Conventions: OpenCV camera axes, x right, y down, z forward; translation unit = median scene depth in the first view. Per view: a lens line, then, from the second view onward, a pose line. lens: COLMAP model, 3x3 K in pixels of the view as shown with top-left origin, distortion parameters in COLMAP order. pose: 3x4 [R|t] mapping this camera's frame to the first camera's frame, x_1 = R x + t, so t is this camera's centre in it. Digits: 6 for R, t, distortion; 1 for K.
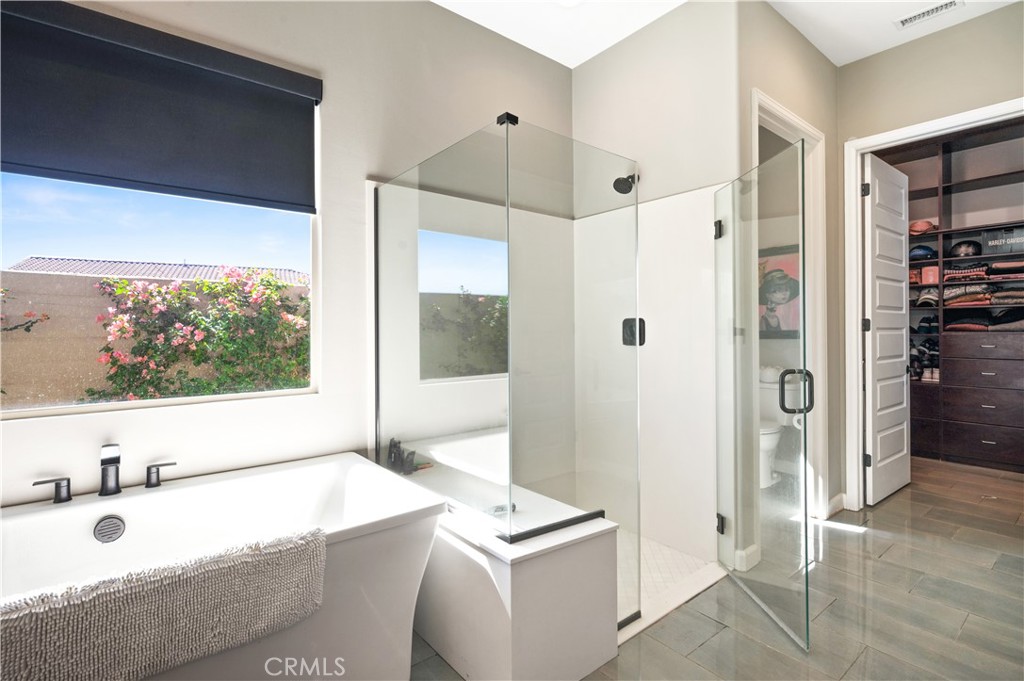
lens RADIAL K [[485.8, 0, 514.3], [0, 485.8, 328.2], [0, 0, 1]] dist [0.003378, -0.002072]
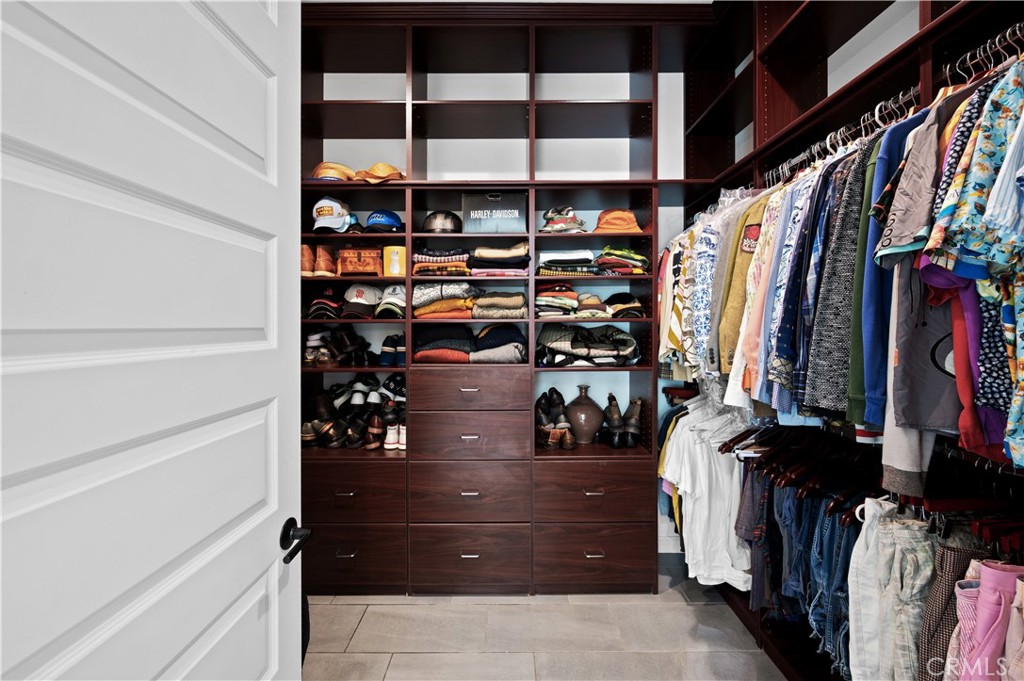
lens RADIAL K [[411.6, 0, 513.0], [0, 411.6, 333.1], [0, 0, 1]] dist [-0.008417, -0.000765]
pose [[0.623278, 0.003943, 0.781991, 0.584513], [-0.005883, 0.999983, -0.000353, -0.028235], [-0.781978, -0.004381, 0.623290, 0.613969]]
